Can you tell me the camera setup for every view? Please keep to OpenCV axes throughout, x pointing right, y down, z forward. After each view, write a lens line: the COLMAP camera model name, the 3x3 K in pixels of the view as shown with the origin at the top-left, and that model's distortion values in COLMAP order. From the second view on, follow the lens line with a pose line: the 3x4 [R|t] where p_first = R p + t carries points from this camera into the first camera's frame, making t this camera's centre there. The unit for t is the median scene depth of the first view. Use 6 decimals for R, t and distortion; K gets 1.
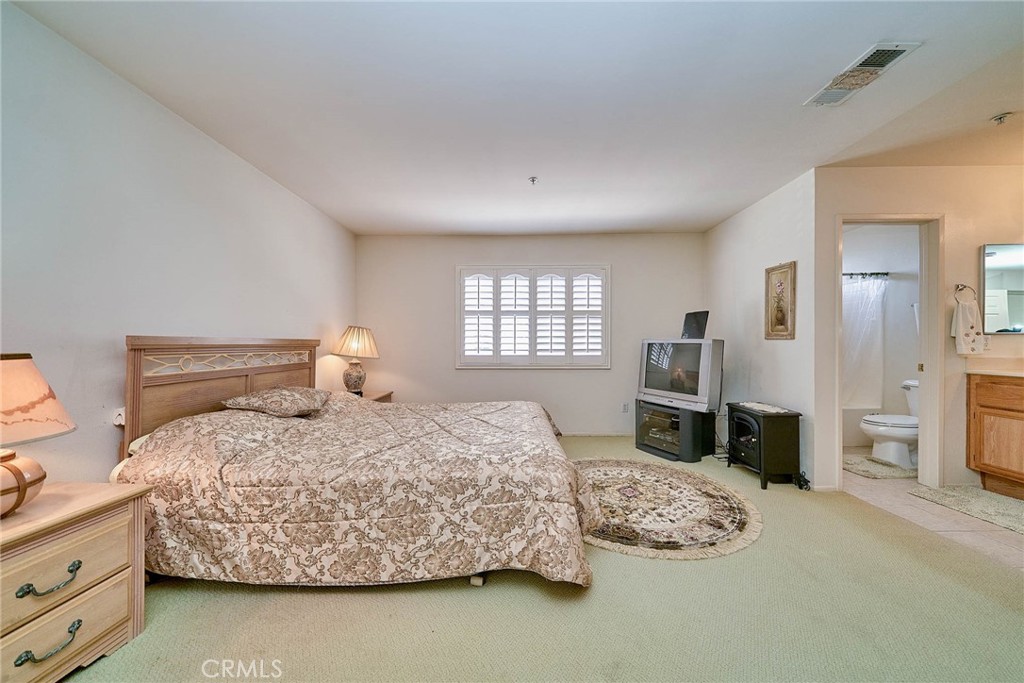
lens RADIAL K [[352.1, 0, 516.4], [0, 352.1, 346.8], [0, 0, 1]] dist [-0.001584, -0.000178]
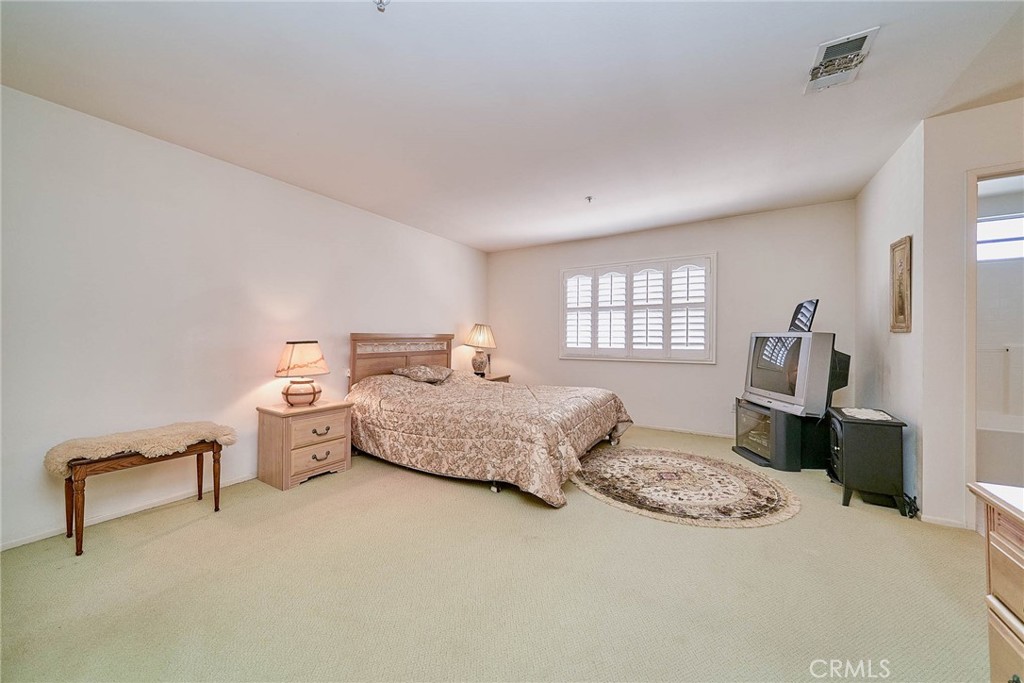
lens RADIAL K [[377.4, 0, 487.1], [0, 377.4, 342.6], [0, 0, 1]] dist [-0.000511, -0.000081]
pose [[0.840132, 0.009356, -0.542301, 0.389880], [-0.005688, 0.999948, 0.008440, 0.000309], [0.542352, -0.004006, 0.840142, -0.215843]]
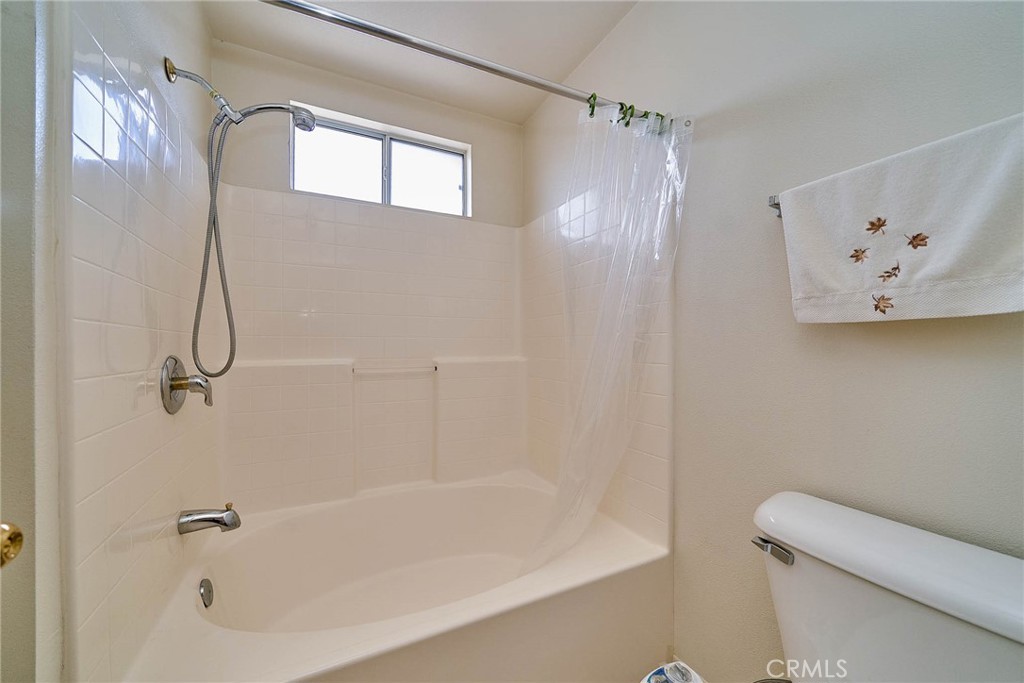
lens RADIAL K [[370.8, 0, 496.8], [0, 370.8, 347.1], [0, 0, 1]] dist [0.002111, -0.002746]
pose [[0.898042, 0.004226, 0.439889, 0.878236], [-0.003283, 0.999990, -0.002904, -0.009636], [-0.439897, 0.001164, 0.898047, 0.893811]]
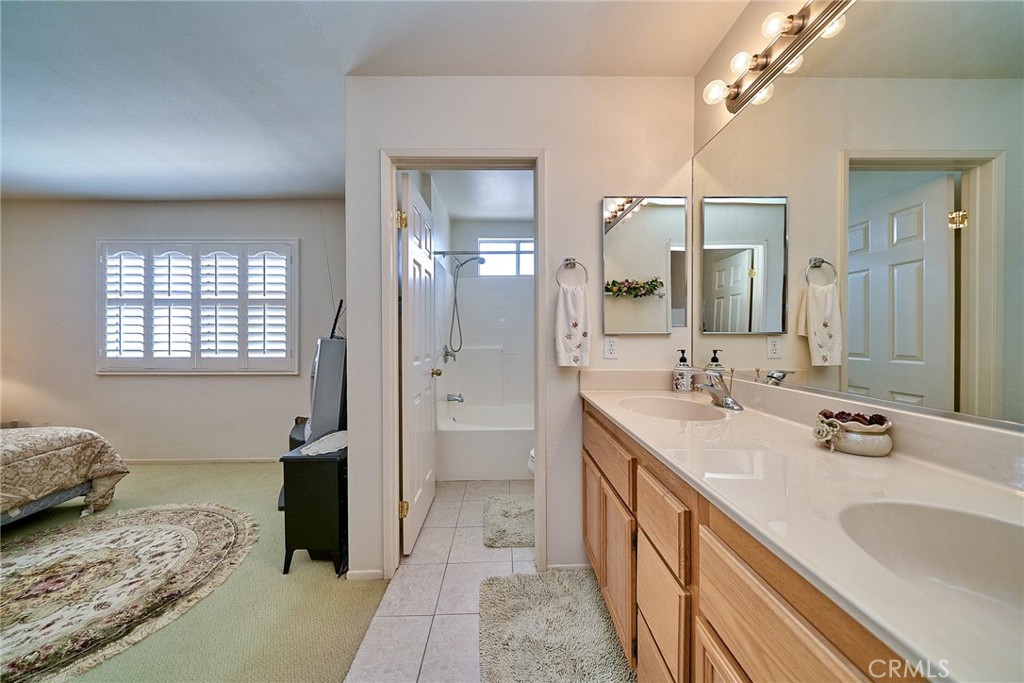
lens RADIAL K [[350.1, 0, 512.0], [0, 350.1, 337.2], [0, 0, 1]] dist [-0.000792, 0.000118]
pose [[0.999767, -0.000800, 0.021548, 0.934653], [0.000766, 0.999998, 0.001621, -0.026946], [-0.021549, -0.001604, 0.999767, 0.289998]]
